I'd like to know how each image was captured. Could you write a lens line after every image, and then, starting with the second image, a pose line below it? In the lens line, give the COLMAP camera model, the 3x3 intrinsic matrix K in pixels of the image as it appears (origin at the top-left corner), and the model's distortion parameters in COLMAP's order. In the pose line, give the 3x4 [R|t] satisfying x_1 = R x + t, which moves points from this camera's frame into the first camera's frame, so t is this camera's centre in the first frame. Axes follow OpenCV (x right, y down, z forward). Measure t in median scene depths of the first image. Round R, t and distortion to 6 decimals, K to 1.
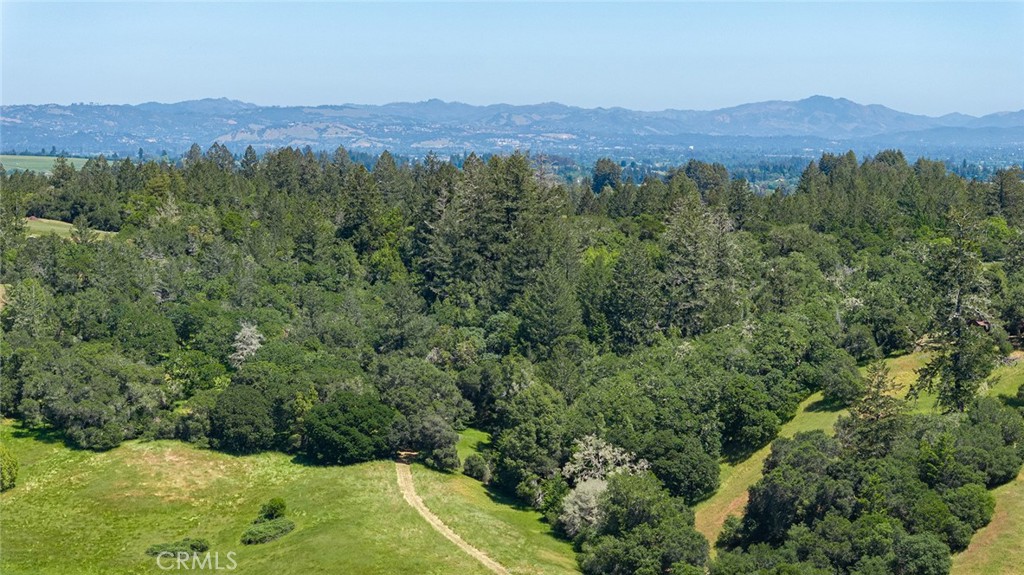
lens RADIAL K [[2081.1, 0, 512.0], [0, 2081.1, 287.5], [0, 0, 1]] dist [-0.054914, 0.000000]
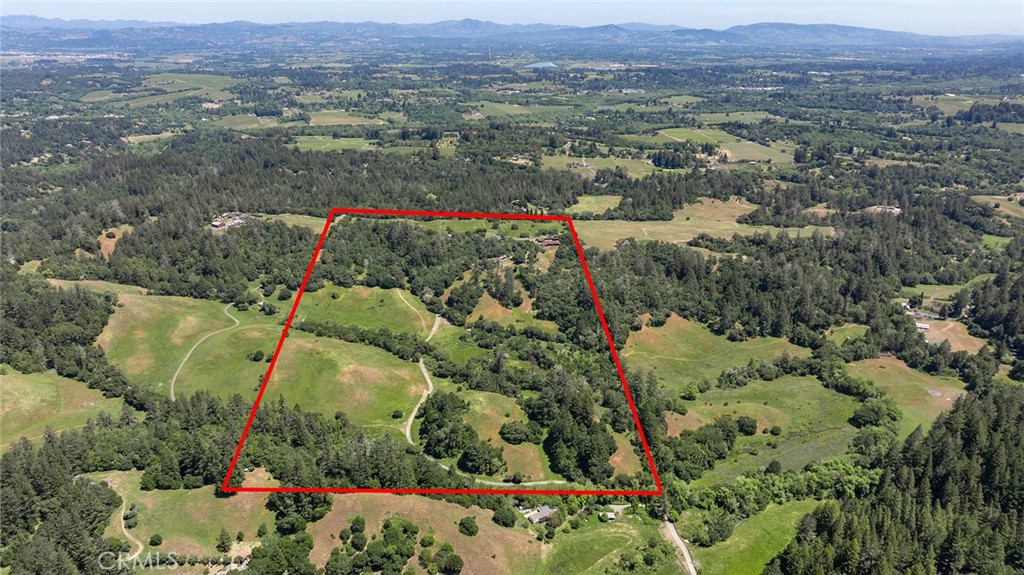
lens RADIAL K [[727.5, 0, 512.7], [0, 727.5, 287.6], [0, 0, 1]] dist [-0.014505, 0.024828]
pose [[0.979374, -0.072649, 0.188543, -0.117738], [0.019459, 0.962701, 0.269867, -0.492702], [-0.201116, -0.260632, 0.944258, -1.176273]]
